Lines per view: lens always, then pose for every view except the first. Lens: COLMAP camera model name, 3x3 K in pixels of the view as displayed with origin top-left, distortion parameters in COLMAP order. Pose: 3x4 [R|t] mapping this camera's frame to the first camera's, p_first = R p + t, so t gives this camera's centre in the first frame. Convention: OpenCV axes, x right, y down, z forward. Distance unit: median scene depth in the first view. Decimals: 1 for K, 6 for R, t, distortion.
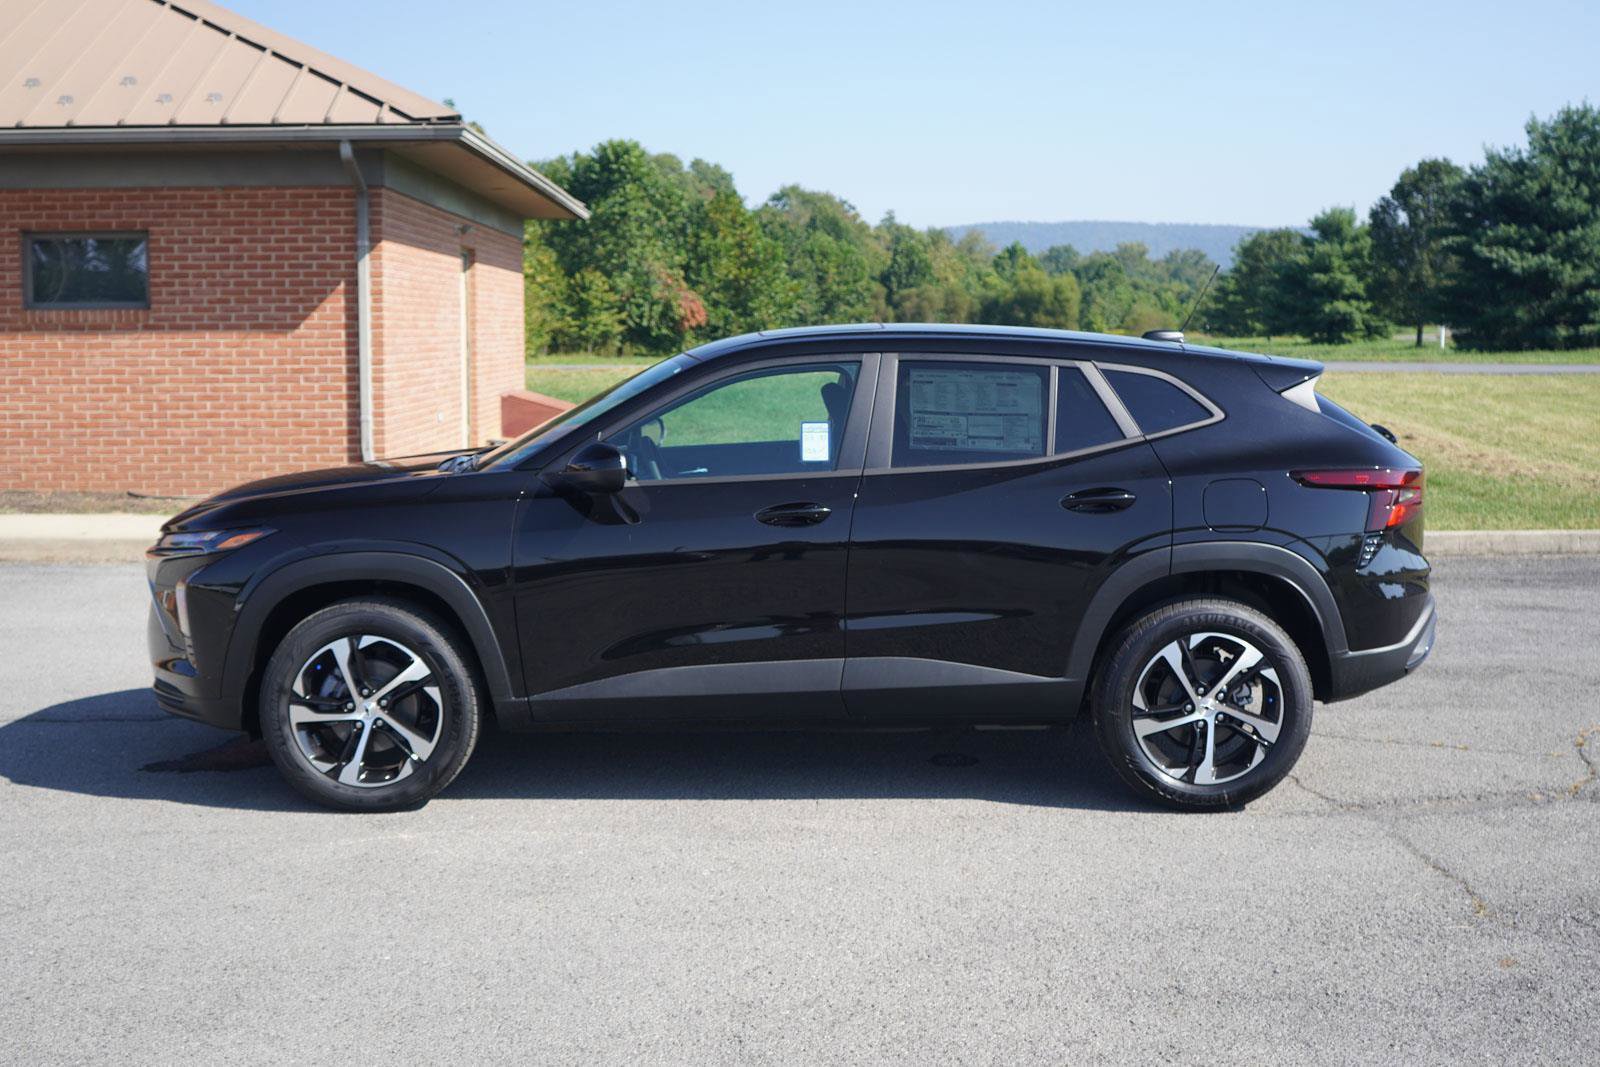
lens RADIAL K [[2013.2, 0, 801.5], [0, 2013.2, 532.3], [0, 0, 1]] dist [-0.091332, 0.000000]
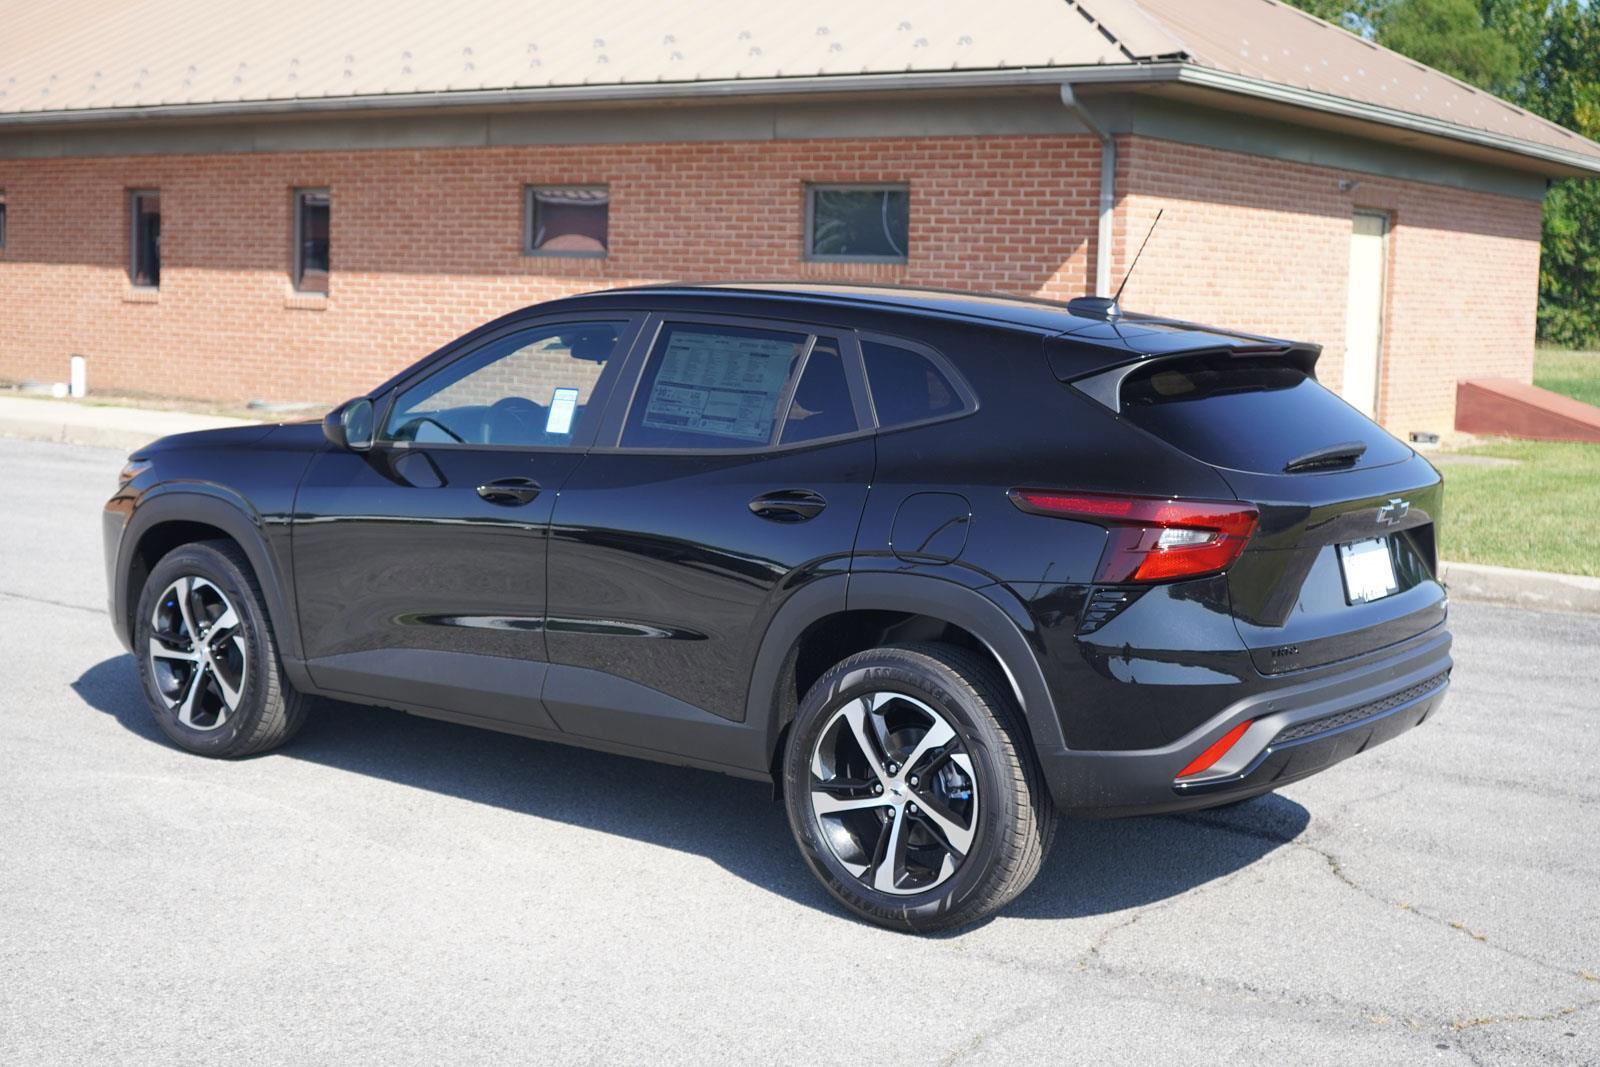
lens RADIAL K [[2185.8, 0, 802.3], [0, 2185.8, 532.3], [0, 0, 1]] dist [-0.063959, 0.000000]
pose [[0.788290, 0.093790, -0.608114, 0.286415], [-0.091907, 0.995175, 0.034349, -0.015036], [0.608401, 0.028812, 0.793106, 0.138832]]
